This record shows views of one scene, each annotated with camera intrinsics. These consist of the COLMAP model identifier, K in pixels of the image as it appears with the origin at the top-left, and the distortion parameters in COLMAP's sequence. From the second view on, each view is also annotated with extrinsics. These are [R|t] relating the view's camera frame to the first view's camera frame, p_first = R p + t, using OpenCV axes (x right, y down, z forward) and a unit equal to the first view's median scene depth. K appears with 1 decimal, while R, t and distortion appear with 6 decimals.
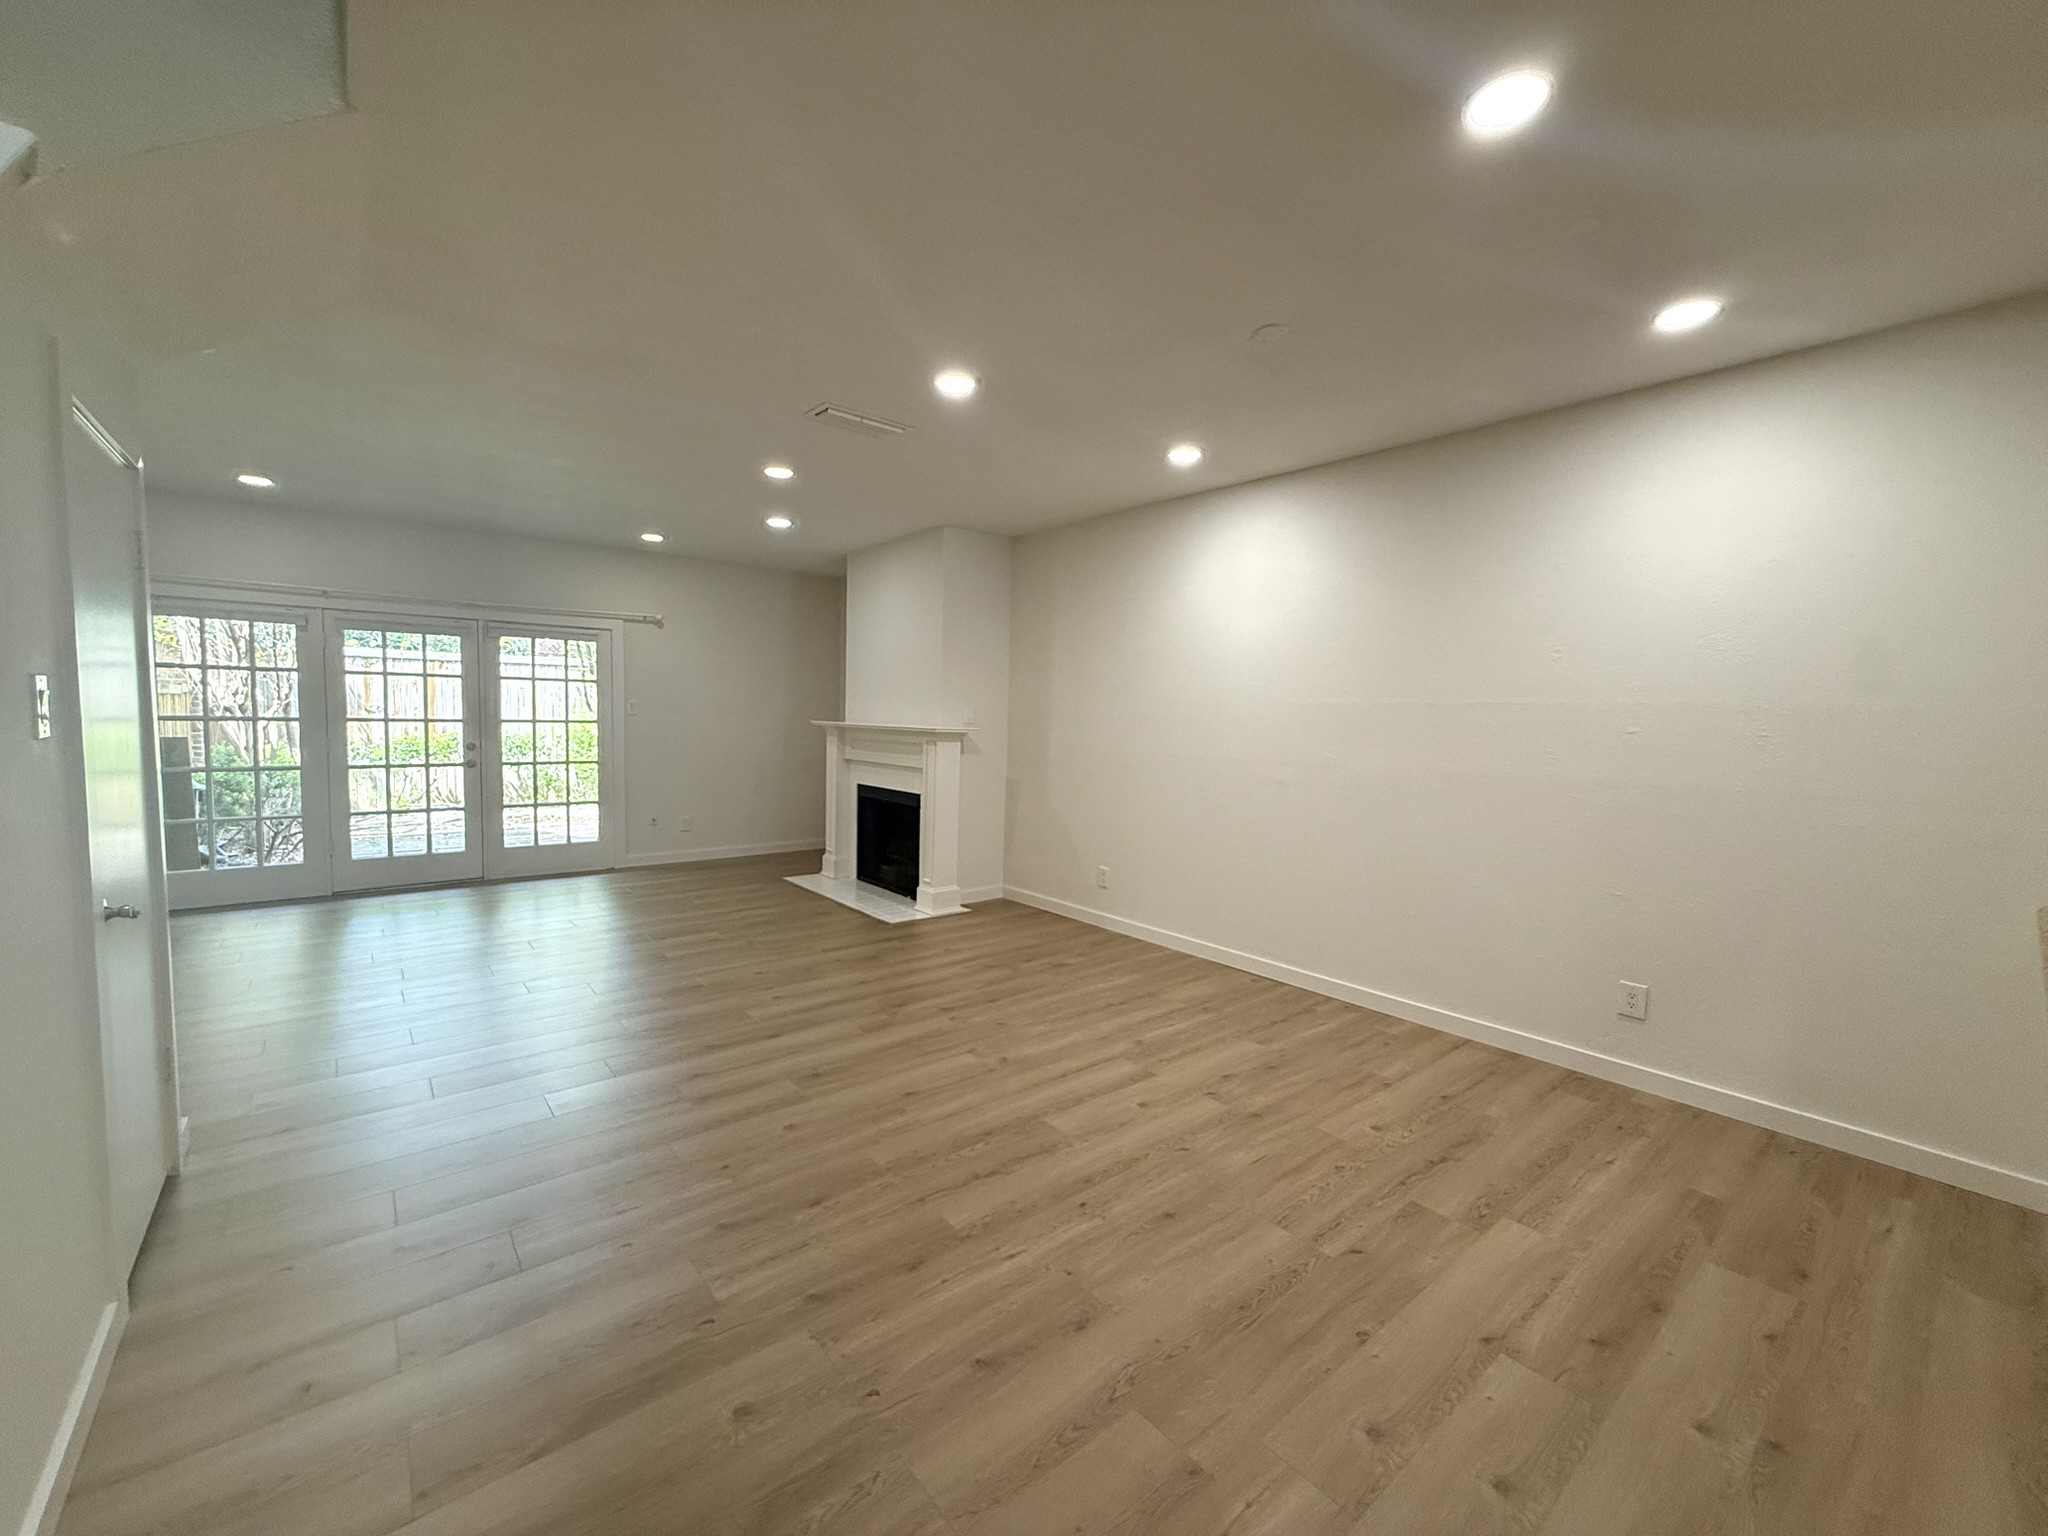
lens RADIAL K [[814.0, 0, 1016.4], [0, 814.0, 766.9], [0, 0, 1]] dist [-0.001267, 0.000152]
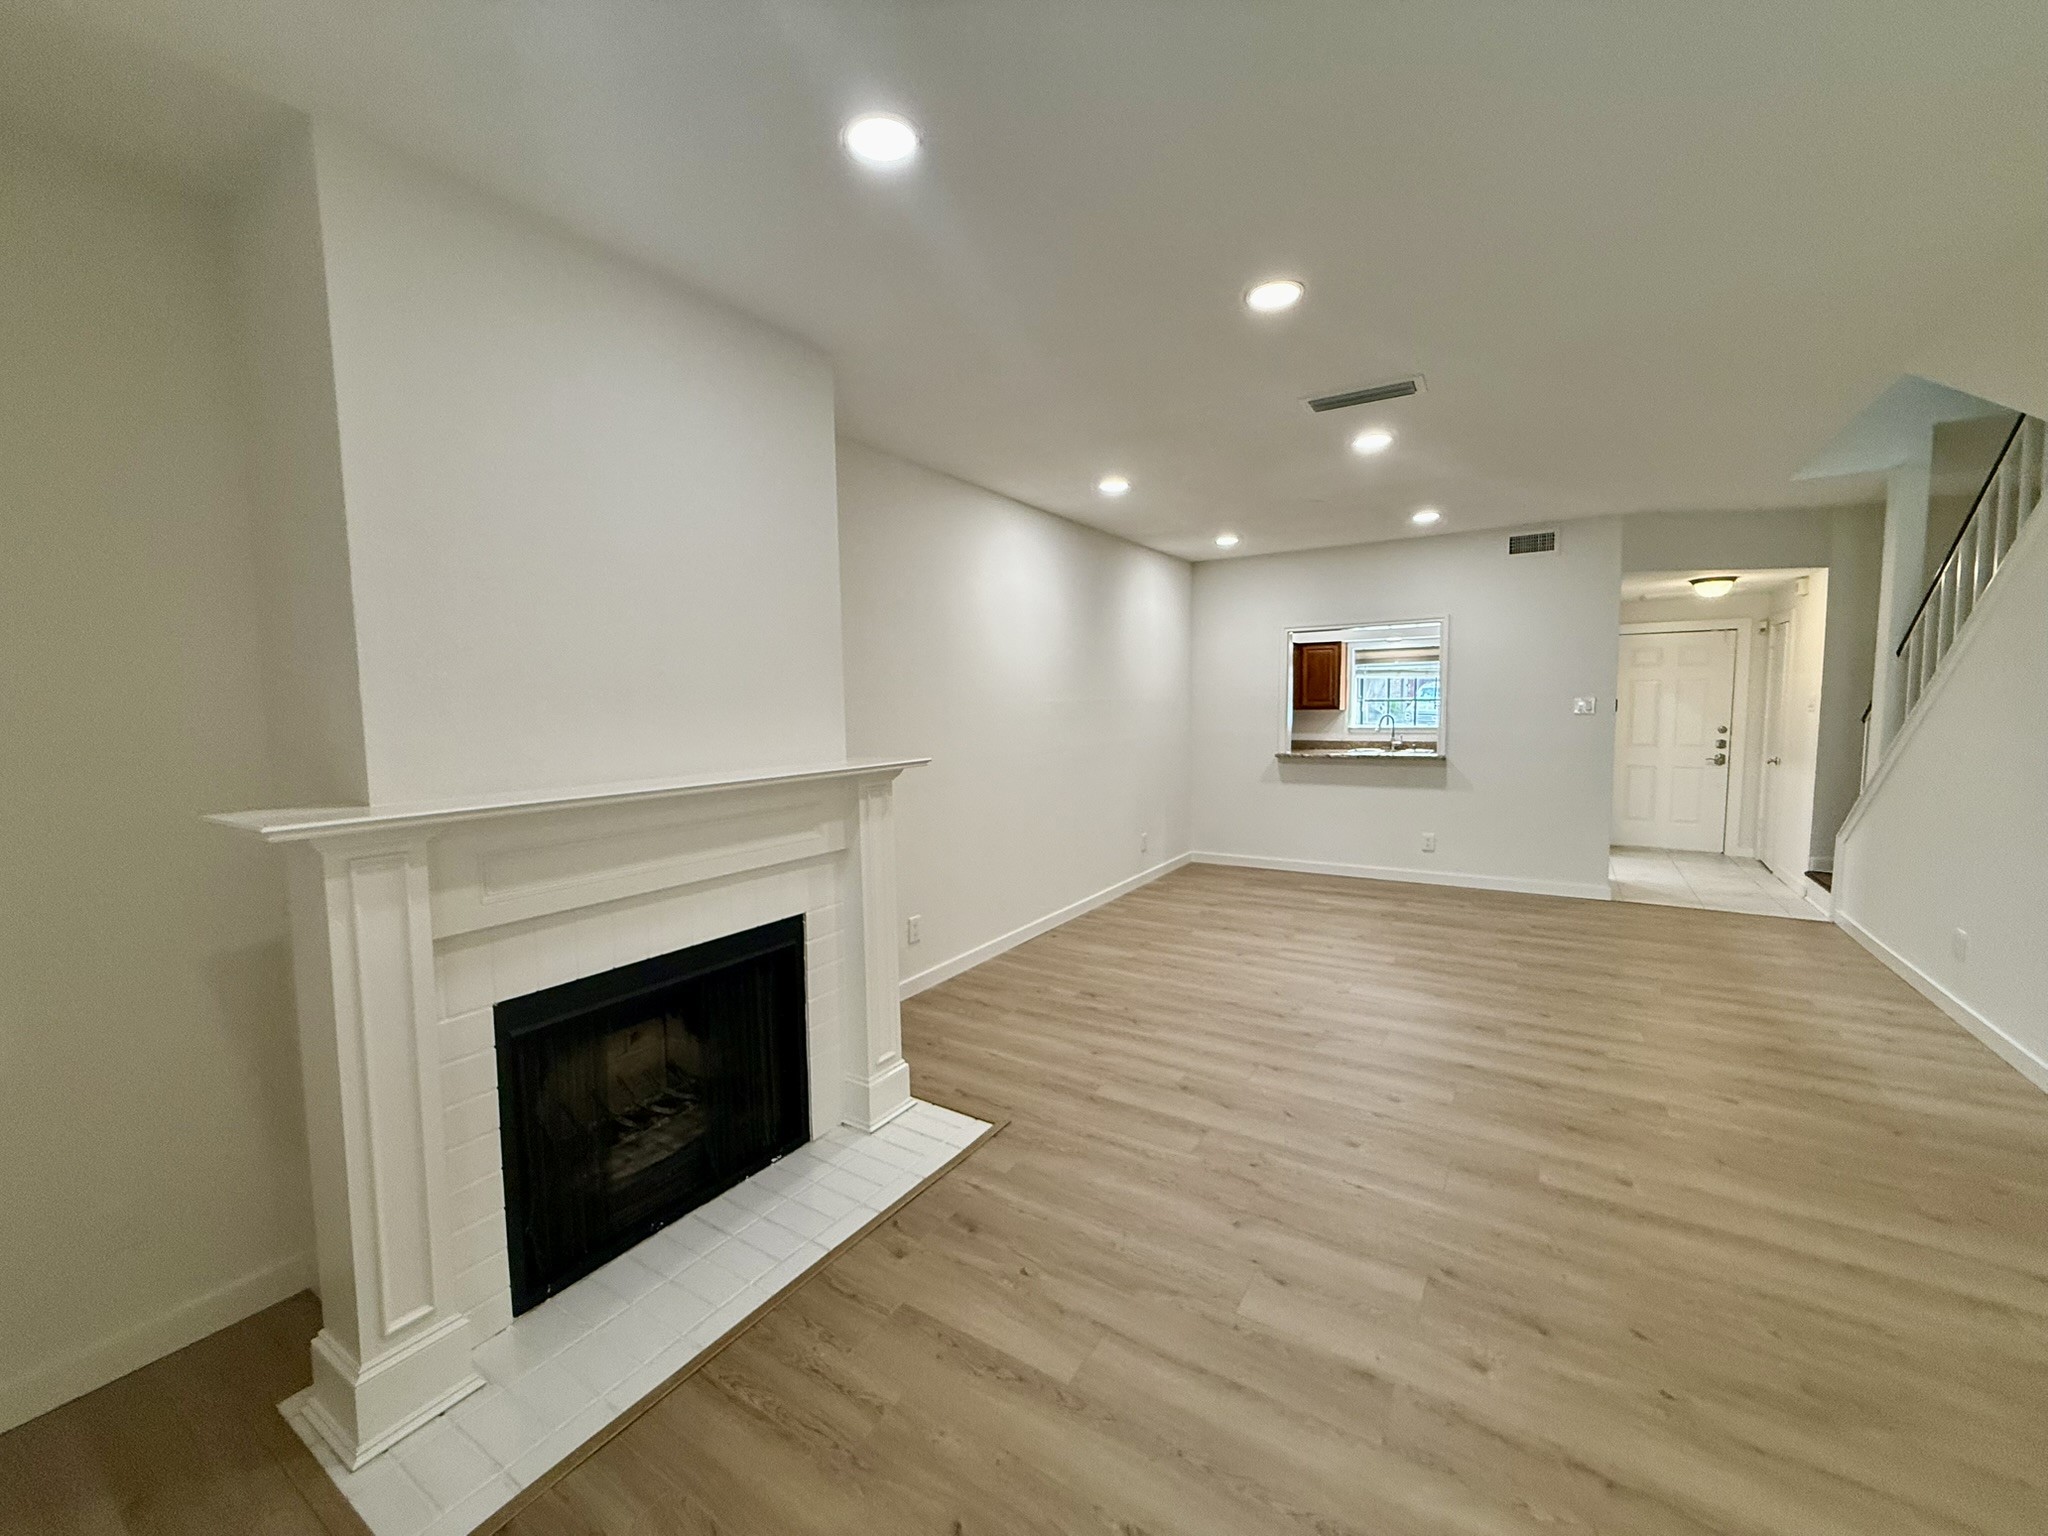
lens RADIAL K [[820.3, 0, 1017.9], [0, 820.3, 762.8], [0, 0, 1]] dist [0.002616, 0.000238]
pose [[-0.302861, -0.089053, 0.948865, -0.668557], [0.074891, 0.990322, 0.116847, -0.109202], [-0.950088, 0.106450, -0.293260, 1.148082]]
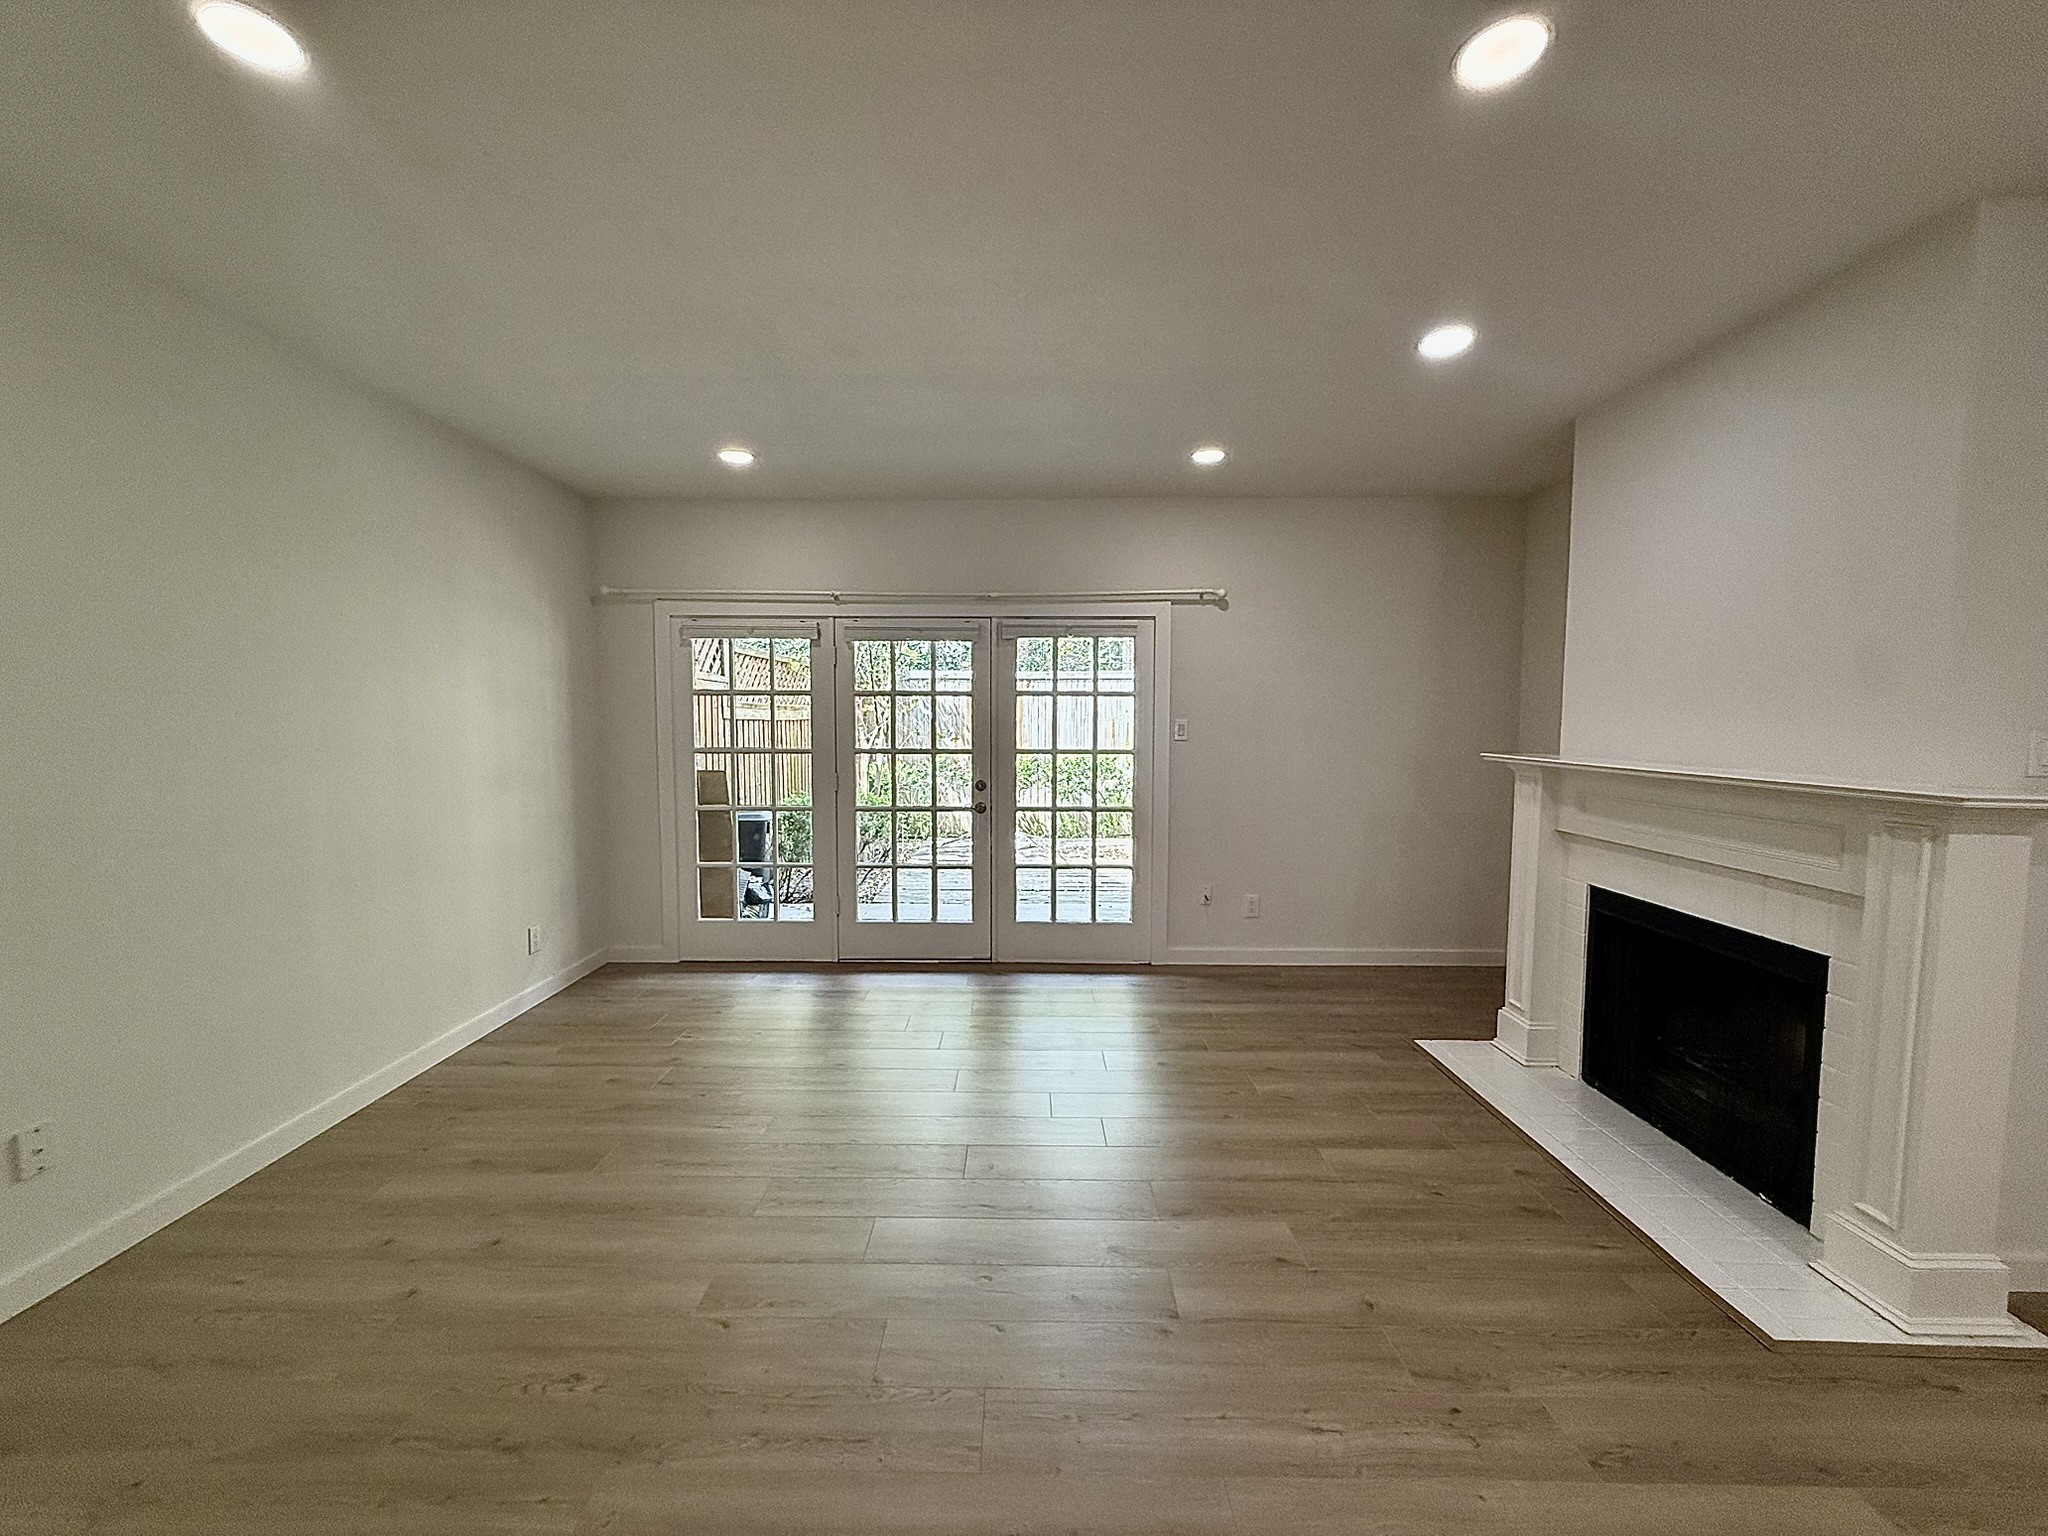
lens RADIAL K [[814.0, 0, 1016.4], [0, 814.0, 766.9], [0, 0, 1]] dist [-0.001267, 0.000152]
pose [[0.769456, 0.020628, -0.638366, -0.192412], [-0.028619, 0.999588, -0.002197, -0.049711], [0.638058, 0.019960, 0.769730, 0.522040]]
